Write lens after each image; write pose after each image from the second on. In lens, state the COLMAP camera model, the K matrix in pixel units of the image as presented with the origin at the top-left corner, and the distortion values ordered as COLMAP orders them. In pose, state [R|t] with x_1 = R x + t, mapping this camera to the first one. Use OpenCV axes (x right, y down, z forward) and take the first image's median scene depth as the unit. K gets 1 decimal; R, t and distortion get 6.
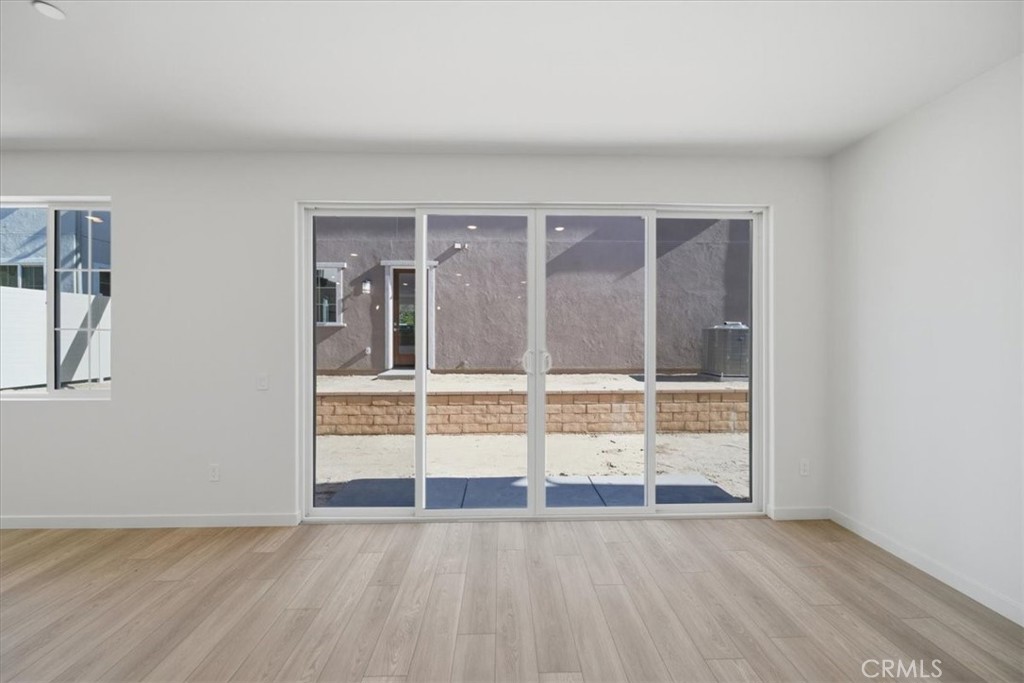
lens RADIAL K [[365.6, 0, 512.8], [0, 365.6, 336.9], [0, 0, 1]] dist [0.001498, 0.000075]
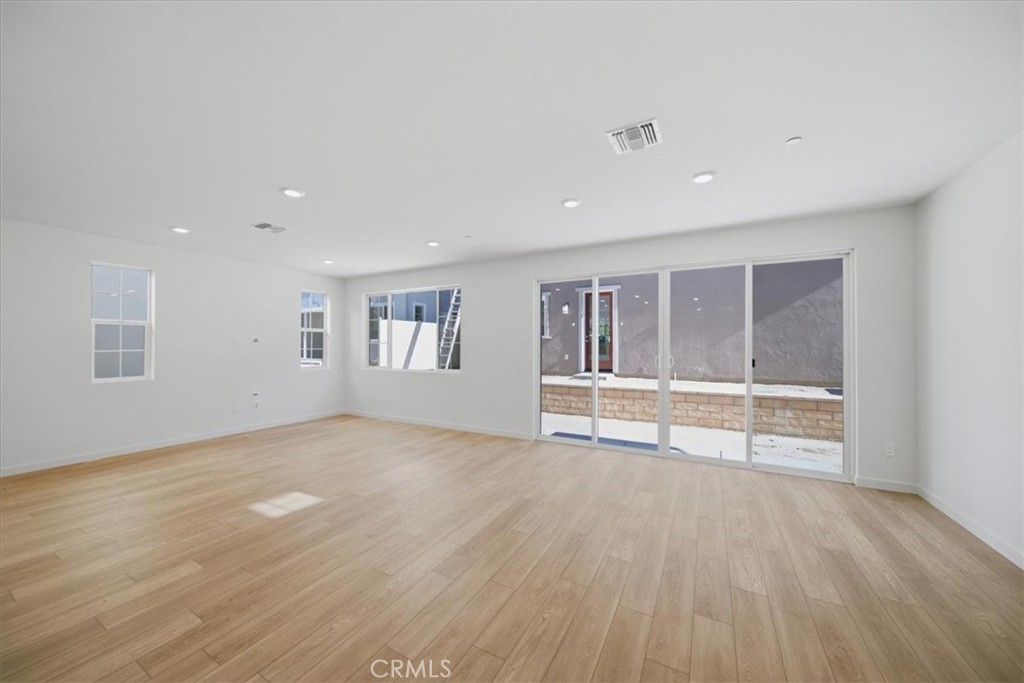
lens RADIAL K [[365.6, 0, 510.6], [0, 365.6, 343.9], [0, 0, 1]] dist [0.001498, 0.000075]
pose [[0.864172, 0.000176, -0.503197, 0.140341], [-0.004975, 0.999954, -0.008195, 0.002304], [0.503172, 0.009585, 0.864133, -0.361560]]
